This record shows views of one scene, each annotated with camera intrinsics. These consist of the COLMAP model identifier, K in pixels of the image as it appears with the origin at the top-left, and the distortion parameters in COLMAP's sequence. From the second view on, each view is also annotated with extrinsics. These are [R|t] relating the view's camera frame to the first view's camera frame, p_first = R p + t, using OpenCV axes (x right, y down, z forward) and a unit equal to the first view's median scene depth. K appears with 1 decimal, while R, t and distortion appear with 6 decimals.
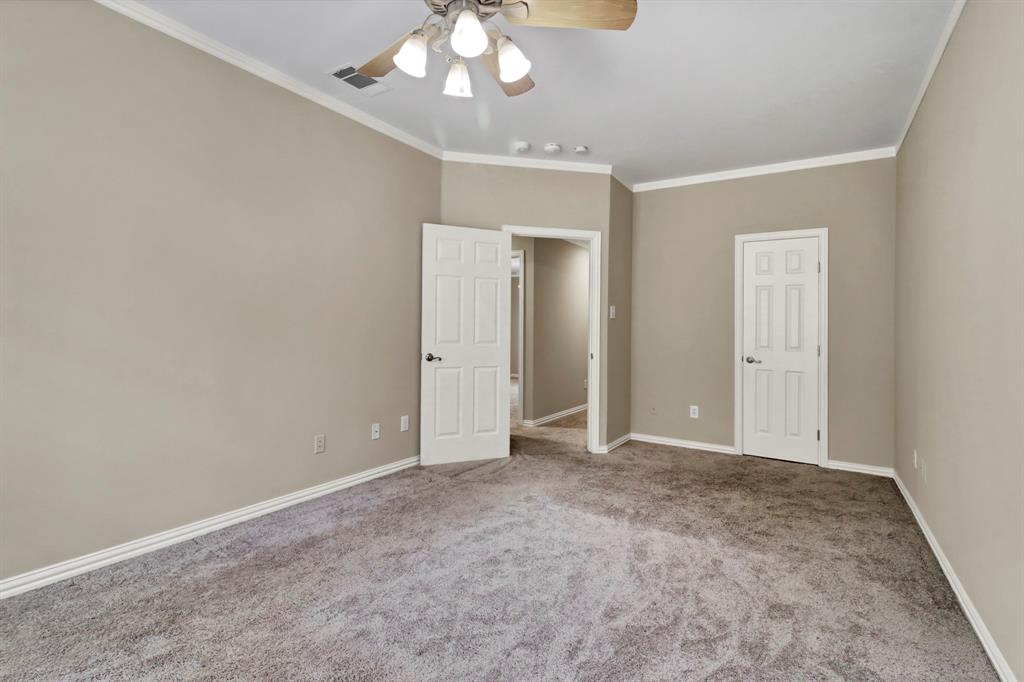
lens RADIAL K [[486.8, 0, 506.5], [0, 486.8, 335.7], [0, 0, 1]] dist [0.003745, -0.002465]
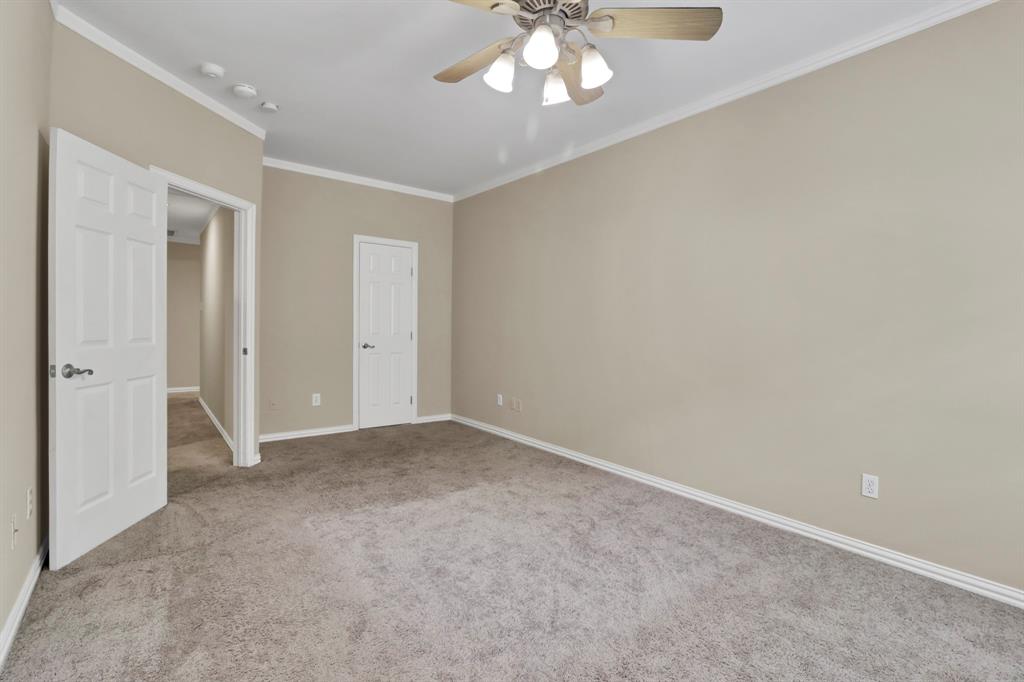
lens RADIAL K [[486.8, 0, 506.1], [0, 486.8, 322.8], [0, 0, 1]] dist [0.003745, -0.002465]
pose [[0.321909, -0.008210, 0.946735, -0.496304], [0.000456, 0.999964, 0.008517, -0.014429], [-0.946770, -0.002310, 0.321901, 0.326275]]
